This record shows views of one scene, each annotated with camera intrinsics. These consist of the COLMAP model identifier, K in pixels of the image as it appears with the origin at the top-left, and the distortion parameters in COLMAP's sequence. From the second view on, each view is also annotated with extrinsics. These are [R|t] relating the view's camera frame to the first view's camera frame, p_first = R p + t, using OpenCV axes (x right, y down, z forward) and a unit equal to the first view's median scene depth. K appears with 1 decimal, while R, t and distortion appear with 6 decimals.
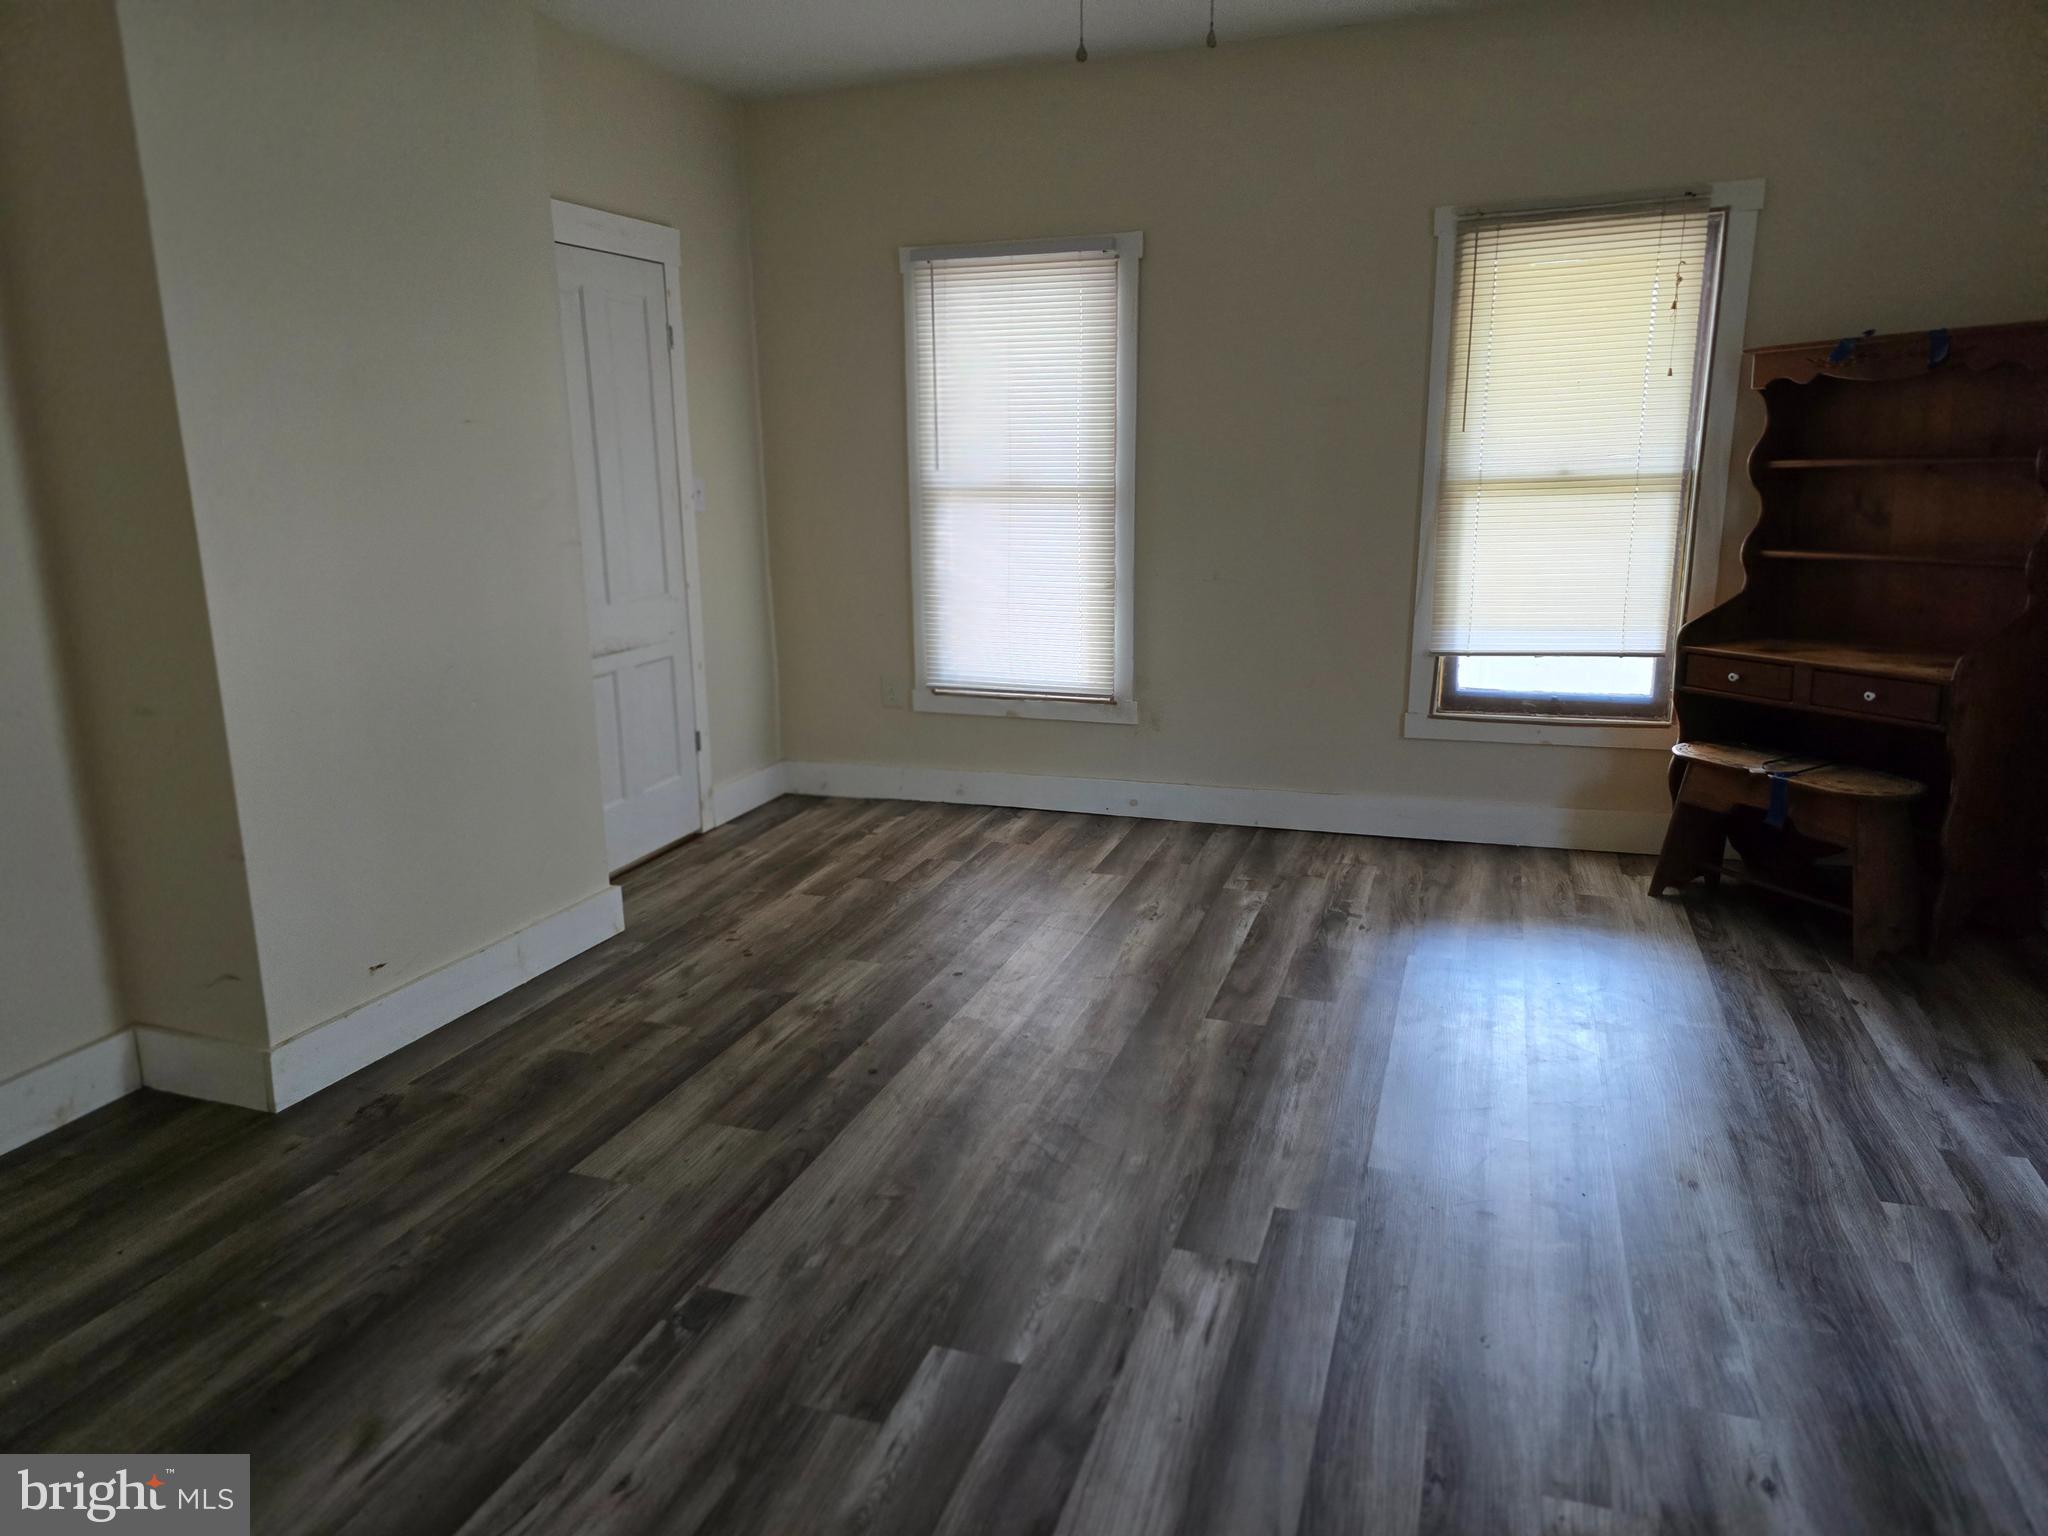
lens RADIAL K [[1392.4, 0, 1026.0], [0, 1392.4, 761.9], [0, 0, 1]] dist [0.088107, -0.079274]
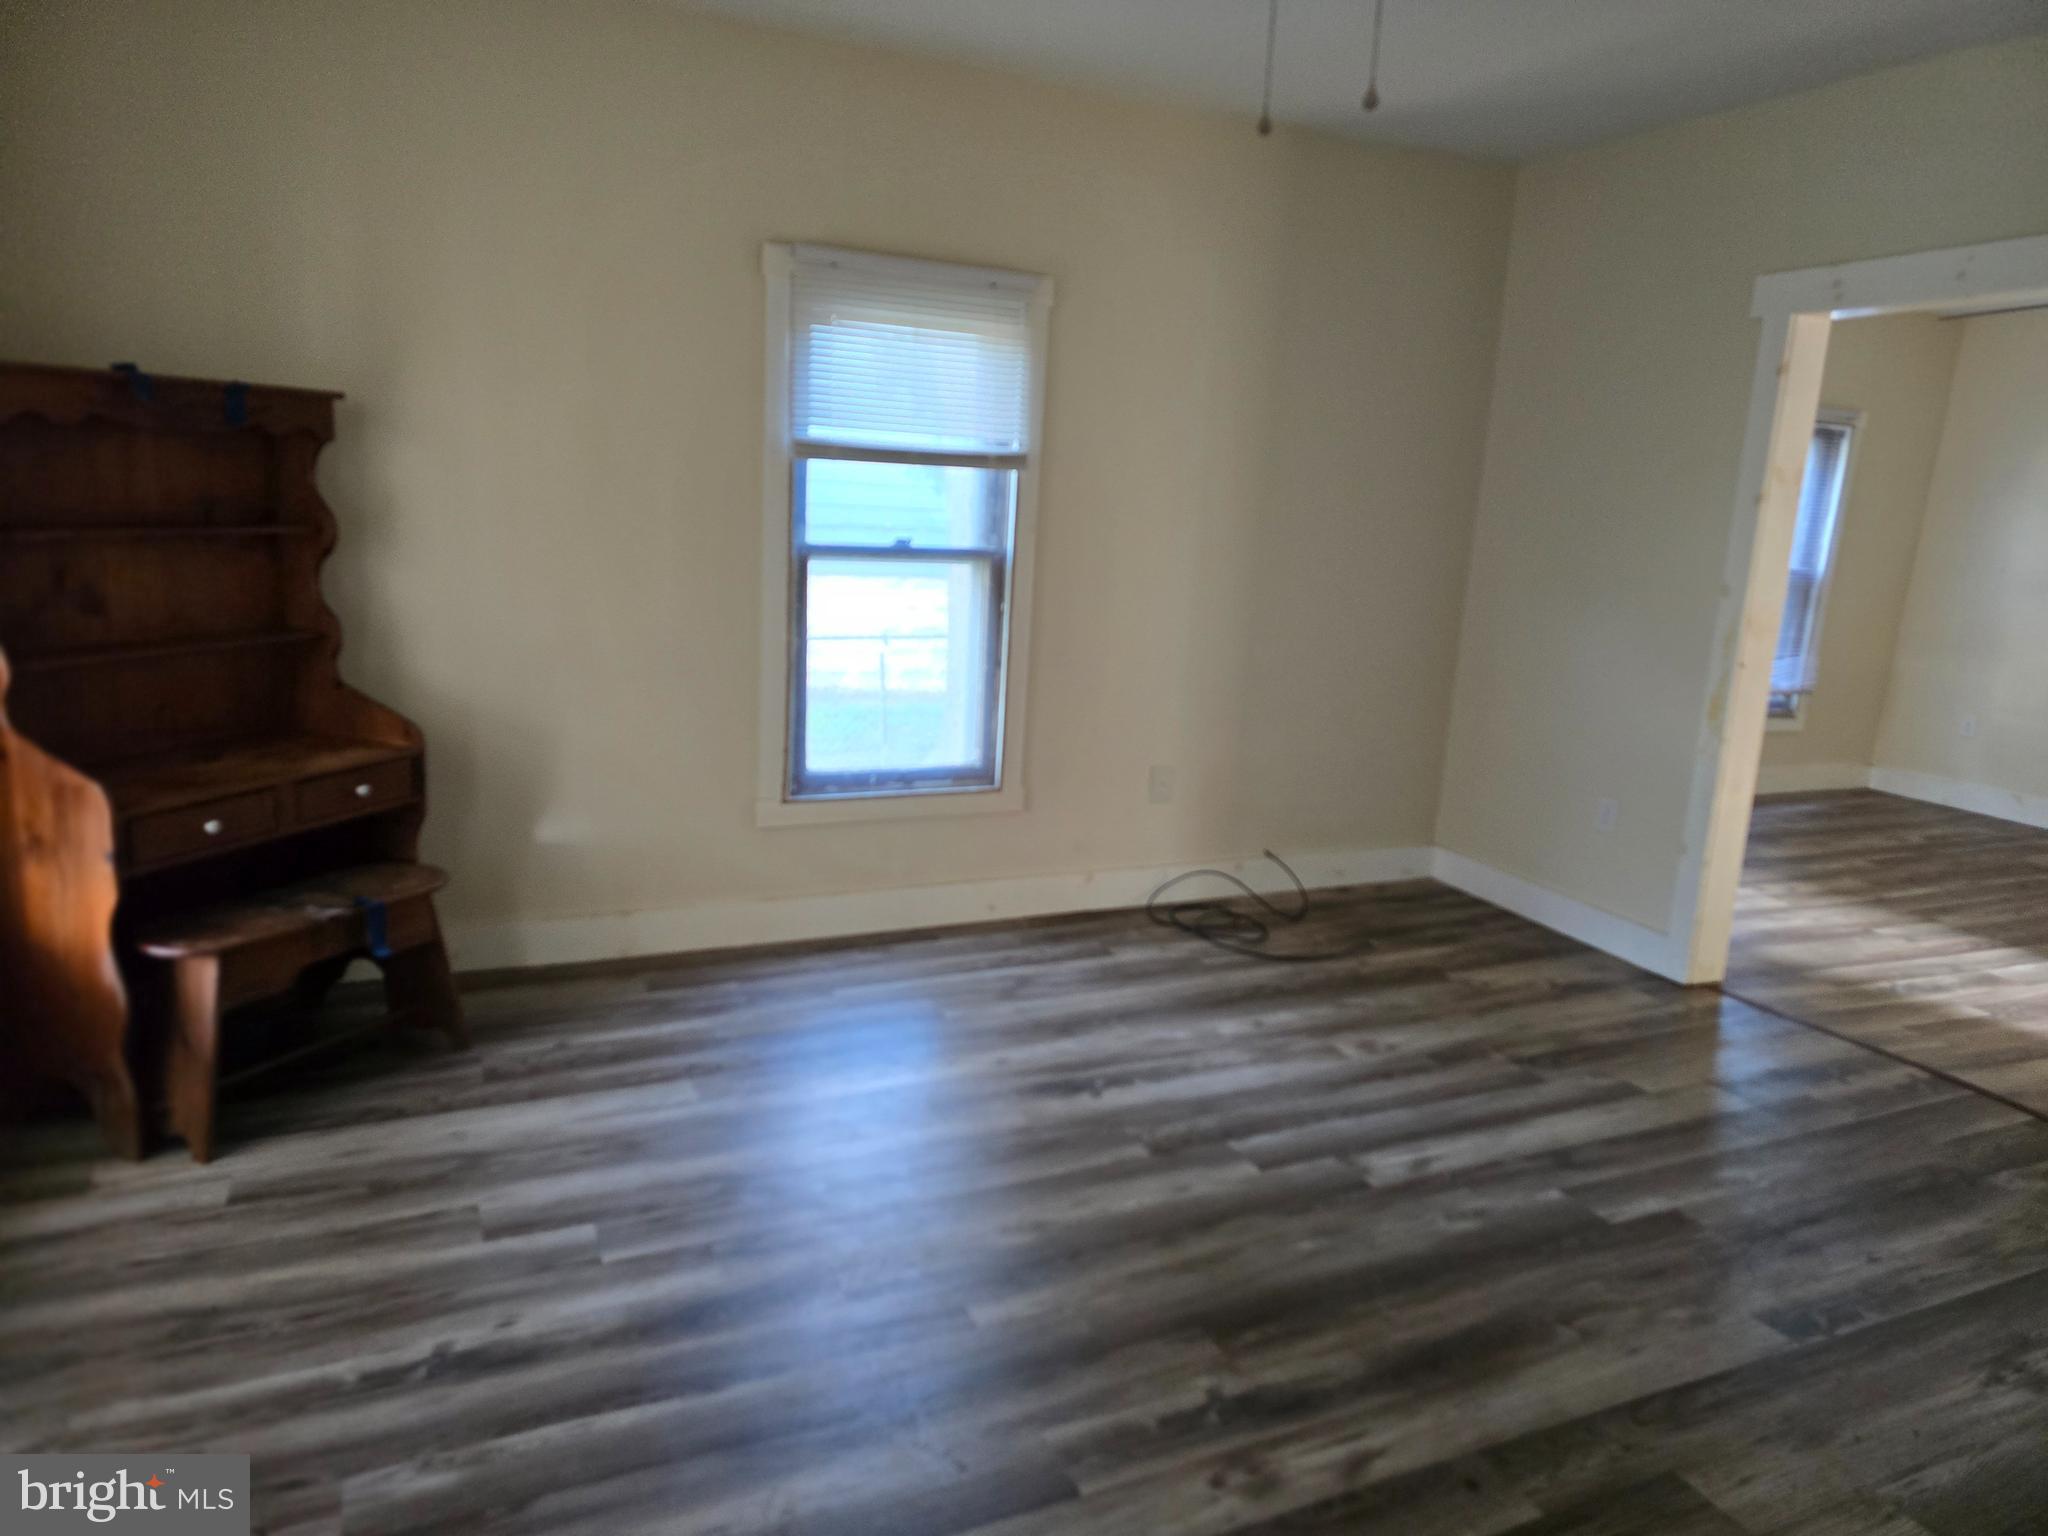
lens RADIAL K [[1343.1, 0, 1019.6], [0, 1343.1, 772.1], [0, 0, 1]] dist [0.078825, -0.070932]
pose [[-0.689970, -0.156059, 0.706815, -0.457731], [0.129356, 0.934179, 0.332532, -0.426261], [-0.712186, 0.320868, -0.624368, 1.797673]]
